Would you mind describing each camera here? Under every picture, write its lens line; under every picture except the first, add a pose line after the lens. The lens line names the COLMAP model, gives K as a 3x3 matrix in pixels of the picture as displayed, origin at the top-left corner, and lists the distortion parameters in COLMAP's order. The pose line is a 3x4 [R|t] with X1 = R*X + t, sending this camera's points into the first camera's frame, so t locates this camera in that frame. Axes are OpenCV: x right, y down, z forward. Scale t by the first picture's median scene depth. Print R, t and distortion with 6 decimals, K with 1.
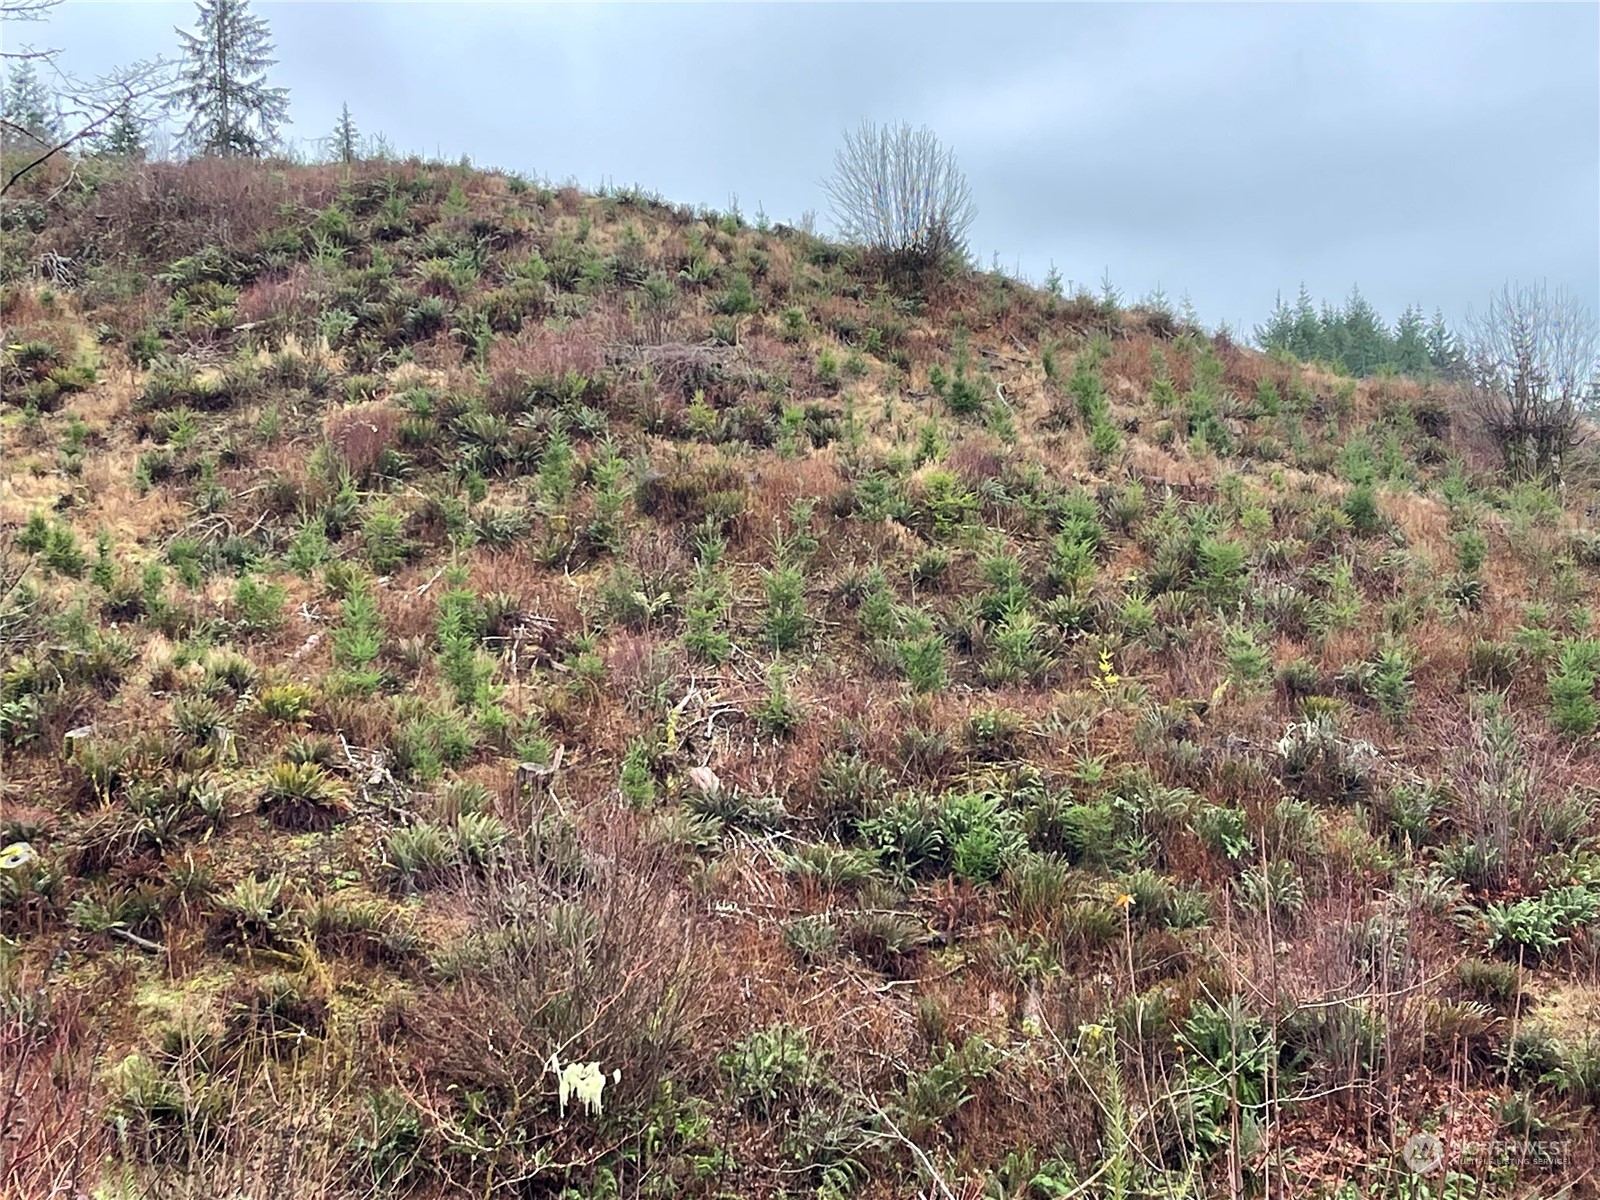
lens RADIAL K [[2675.7, 0, 800.0], [0, 2675.7, 600.0], [0, 0, 1]] dist [0.037224, 0.113142]
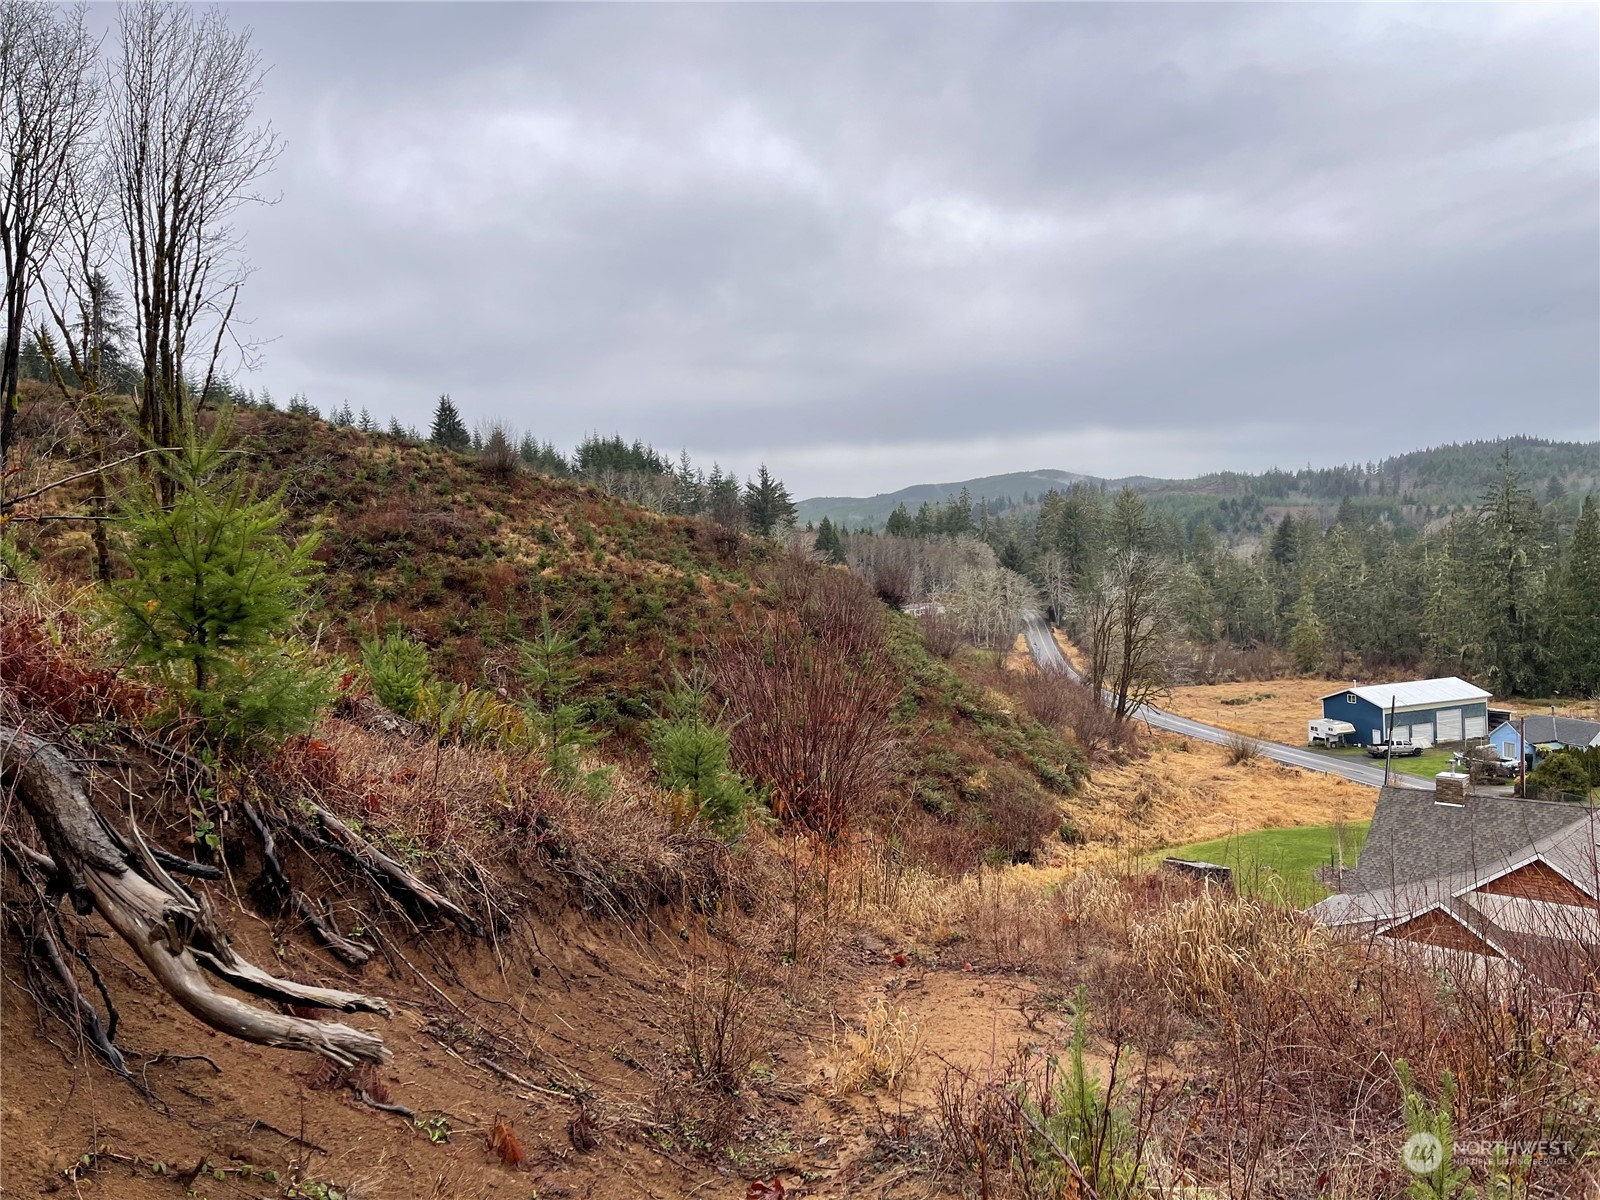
lens RADIAL K [[1204.9, 0, 805.0], [0, 1204.9, 607.8], [0, 0, 1]] dist [0.076984, -0.083254]
pose [[0.924615, -0.010951, 0.380746, -0.174067], [-0.013702, 0.997983, 0.061980, -0.085409], [-0.380657, -0.062524, 0.922600, -0.282572]]
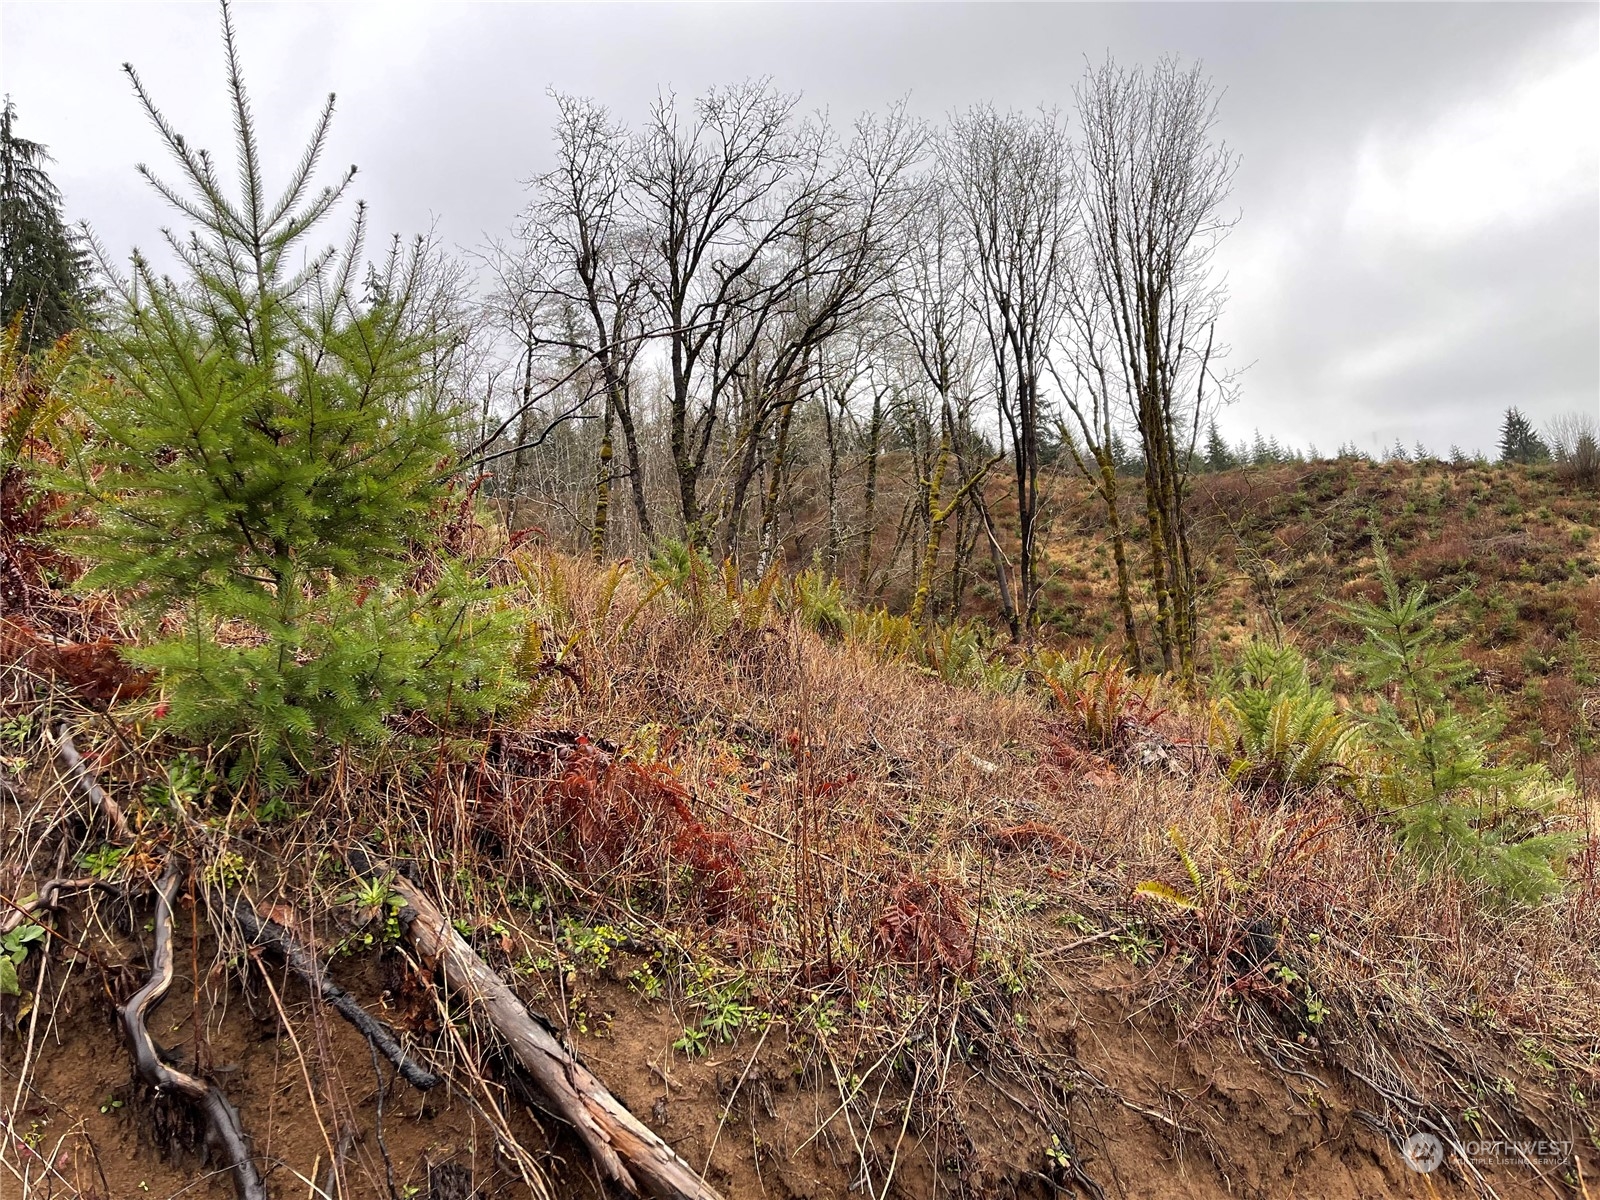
lens RADIAL K [[1204.9, 0, 805.0], [0, 1204.9, 607.8], [0, 0, 1]] dist [0.076984, -0.083254]
pose [[0.898169, -0.116205, -0.424015, -0.151257], [0.114345, 0.992990, -0.029928, -0.074931], [0.424521, -0.021603, 0.905160, -0.233445]]
